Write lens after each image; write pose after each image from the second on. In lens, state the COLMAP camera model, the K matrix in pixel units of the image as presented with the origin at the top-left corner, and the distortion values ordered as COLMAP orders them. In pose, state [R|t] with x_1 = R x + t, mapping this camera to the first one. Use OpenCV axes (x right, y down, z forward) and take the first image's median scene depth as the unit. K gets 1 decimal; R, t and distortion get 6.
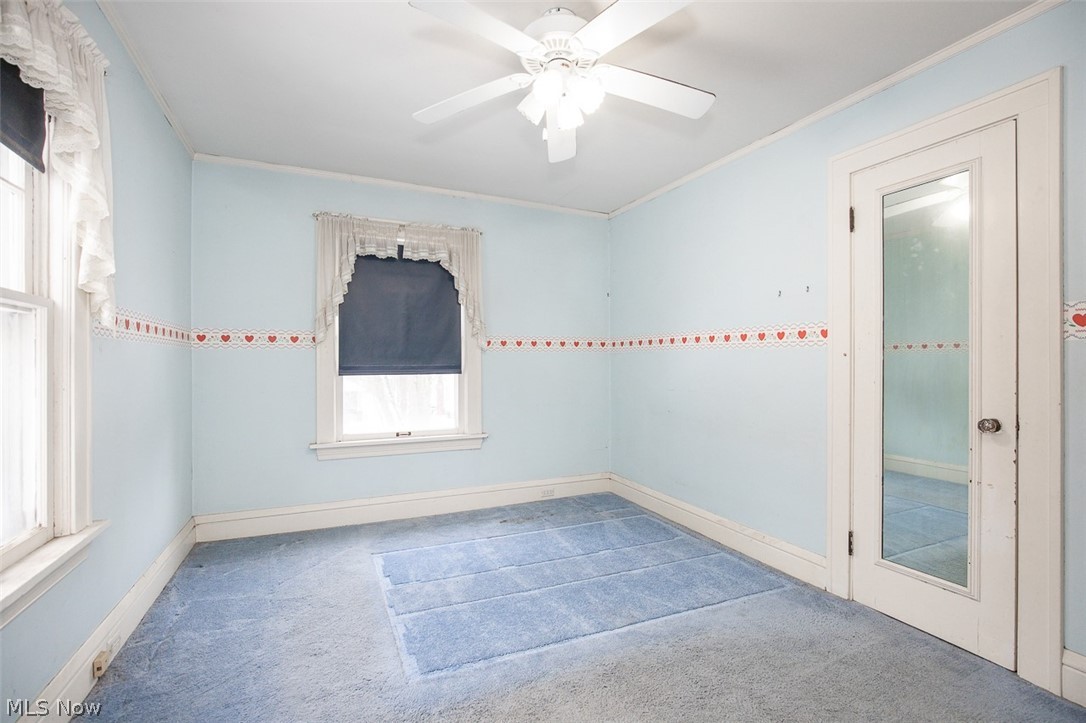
lens RADIAL K [[503.5, 0, 544.8], [0, 503.5, 364.2], [0, 0, 1]] dist [-0.003908, -0.000764]
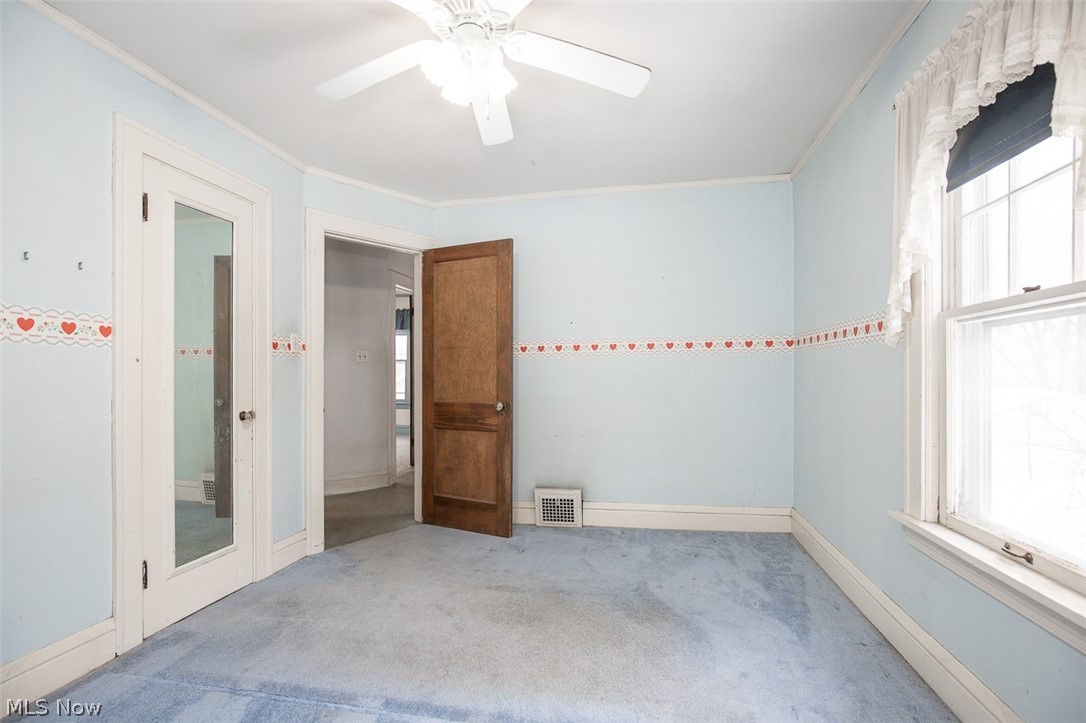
lens RADIAL K [[503.5, 0, 544.8], [0, 503.5, 364.2], [0, 0, 1]] dist [-0.003908, -0.000764]
pose [[-0.805429, -0.010090, 0.592606, -0.444948], [-0.021035, 0.999712, -0.011567, -0.015901], [-0.592319, -0.021782, -0.805409, 1.227551]]
